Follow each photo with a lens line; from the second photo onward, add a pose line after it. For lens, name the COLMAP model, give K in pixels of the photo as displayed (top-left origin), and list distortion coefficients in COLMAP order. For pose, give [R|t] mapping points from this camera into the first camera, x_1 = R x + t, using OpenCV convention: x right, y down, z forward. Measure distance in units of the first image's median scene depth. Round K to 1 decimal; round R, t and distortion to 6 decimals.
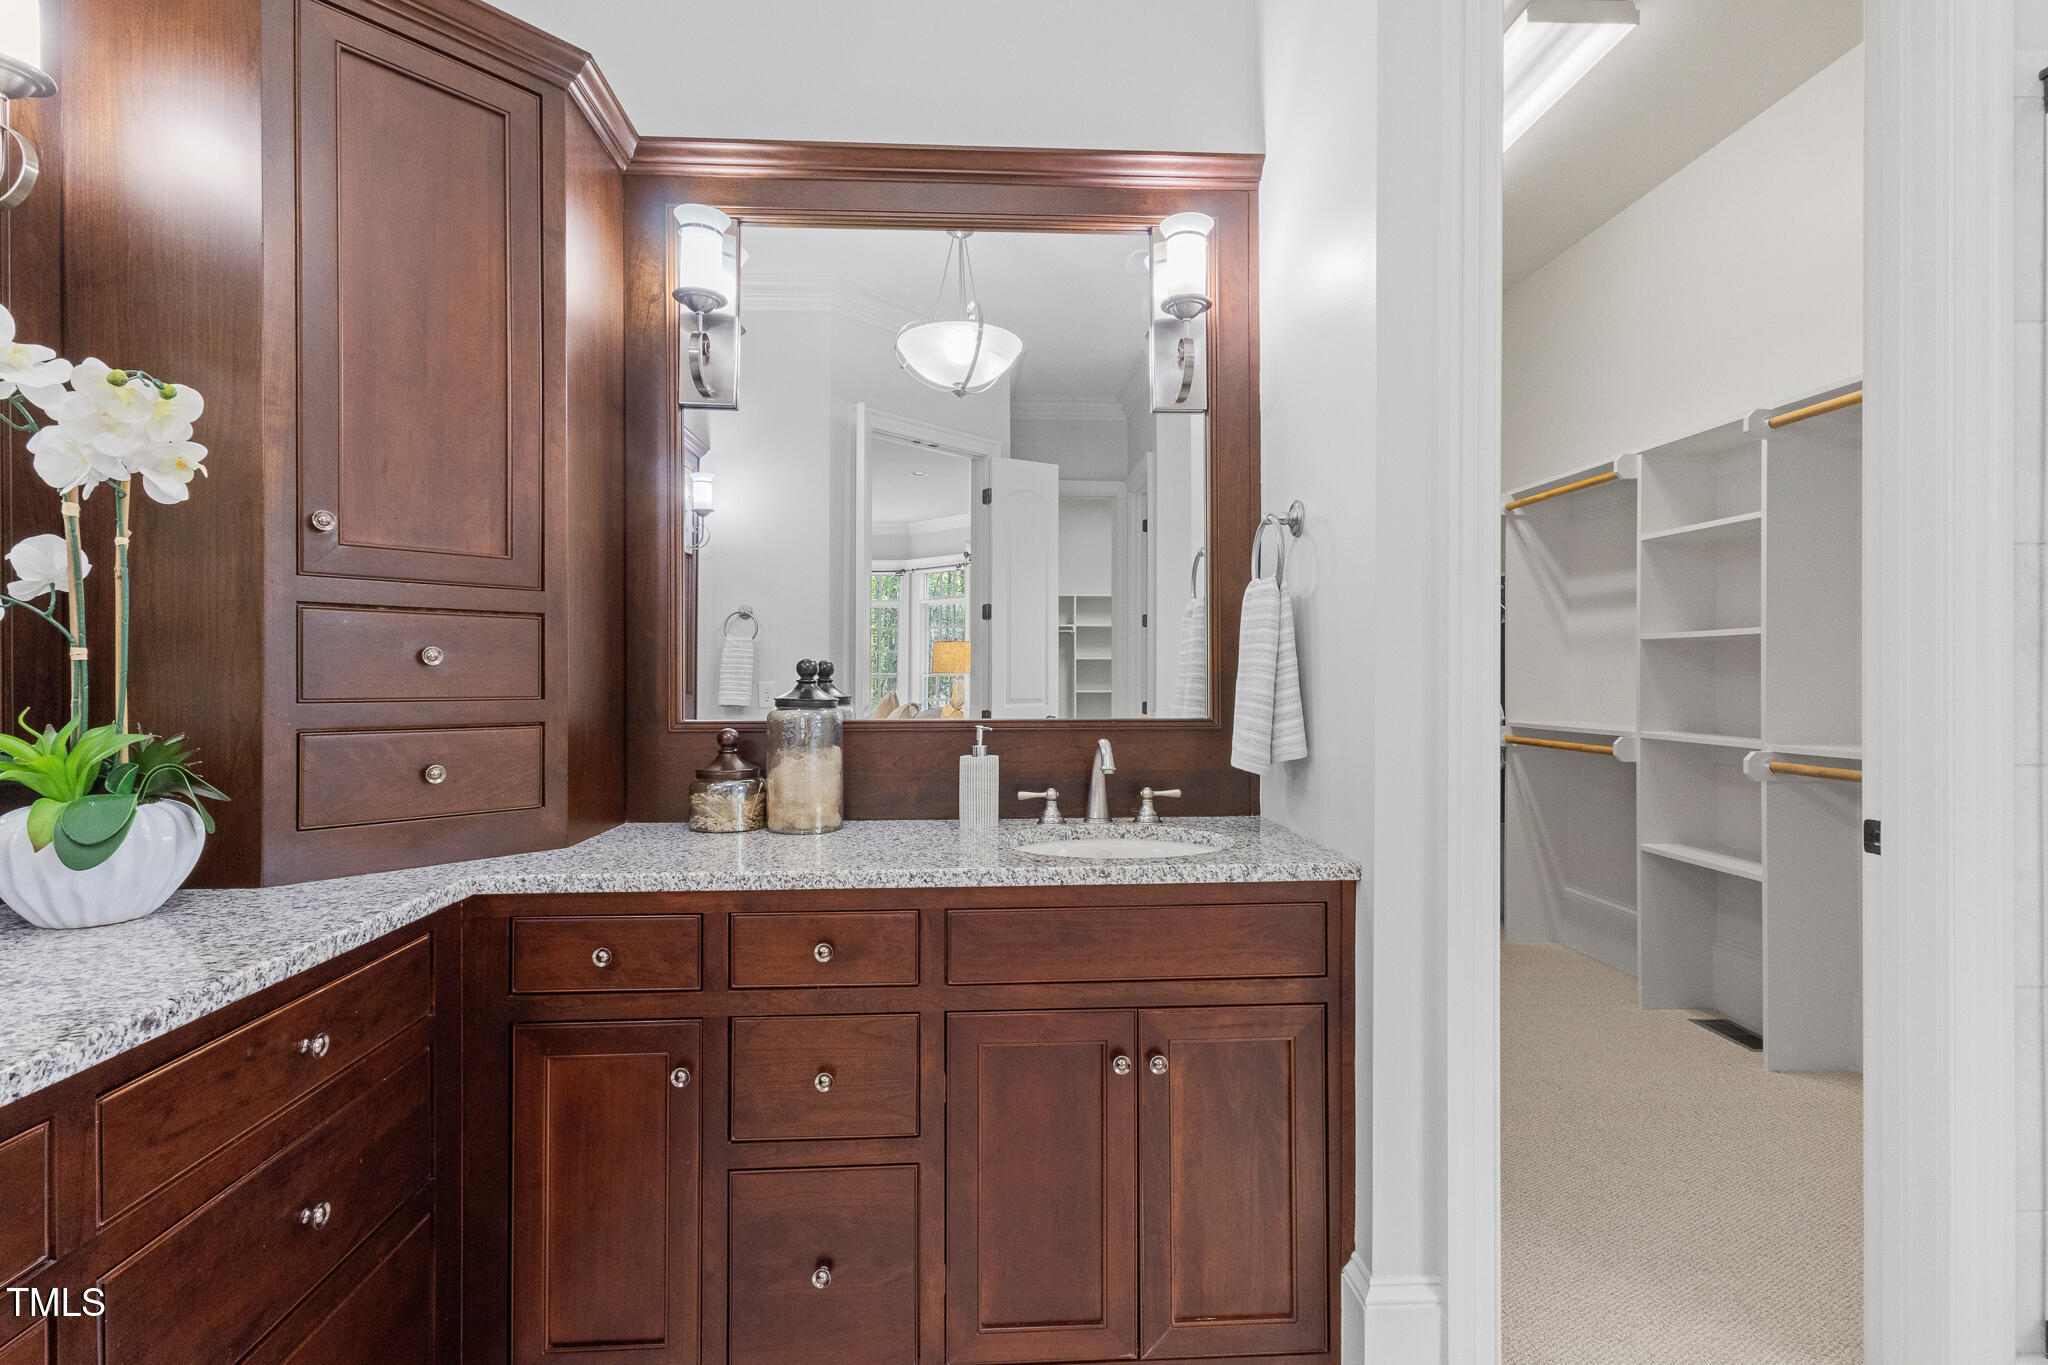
lens RADIAL K [[966.9, 0, 1020.4], [0, 966.9, 679.2], [0, 0, 1]] dist [0.012614, 0.000972]
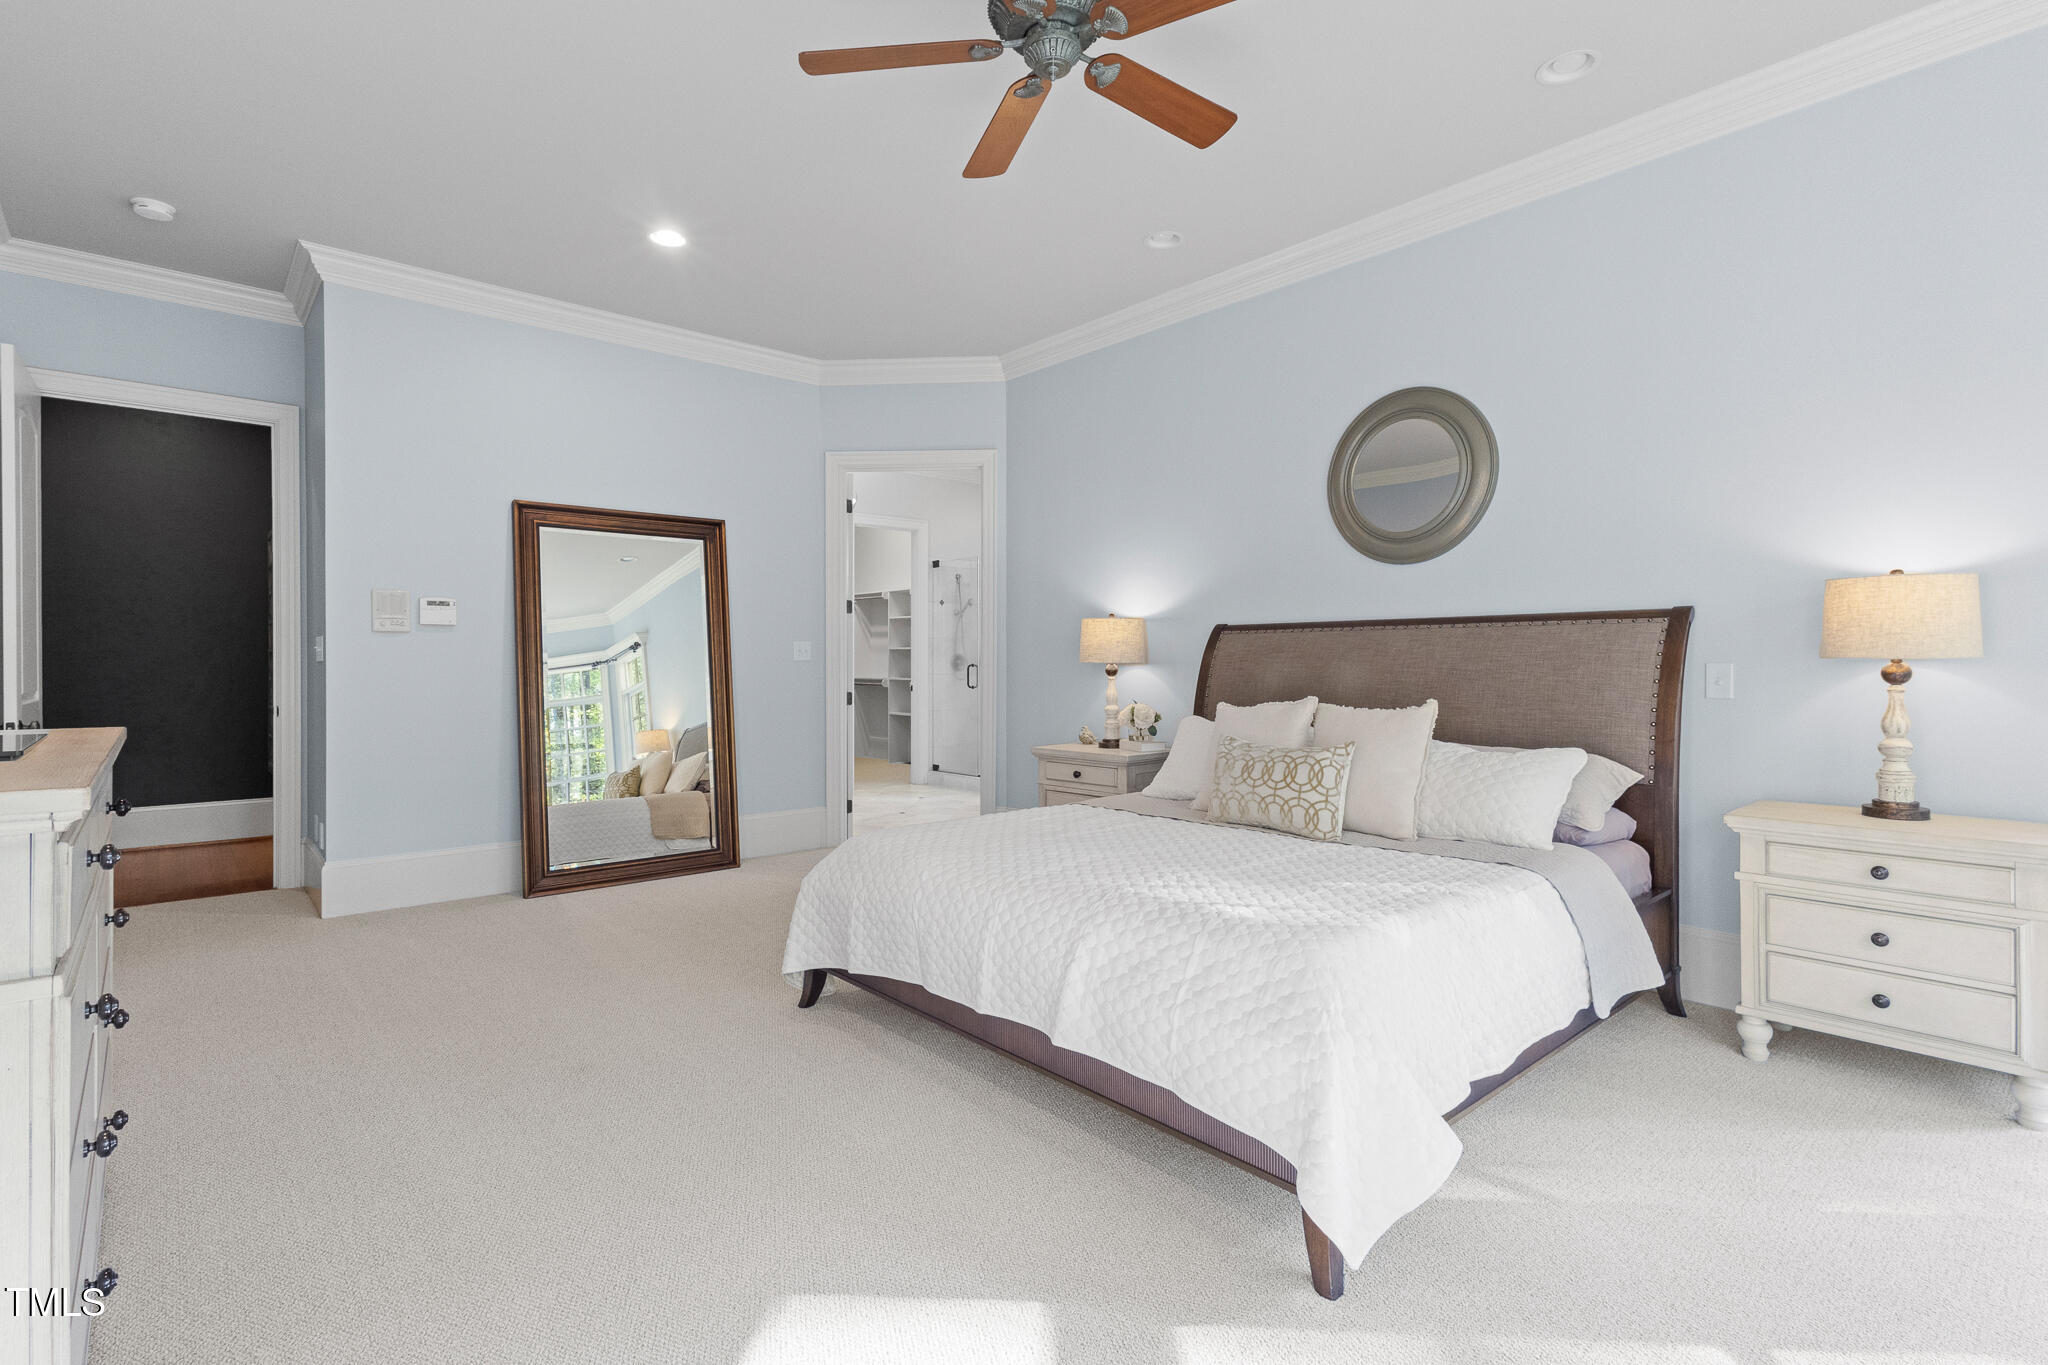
lens RADIAL K [[966.9, 0, 1026.3], [0, 966.9, 674.0], [0, 0, 1]] dist [0.012614, 0.000972]
pose [[0.794296, -0.005366, 0.607507, -0.938606], [0.004016, 0.999986, 0.003582, 0.030781], [-0.607517, -0.000405, 0.794306, -1.805371]]
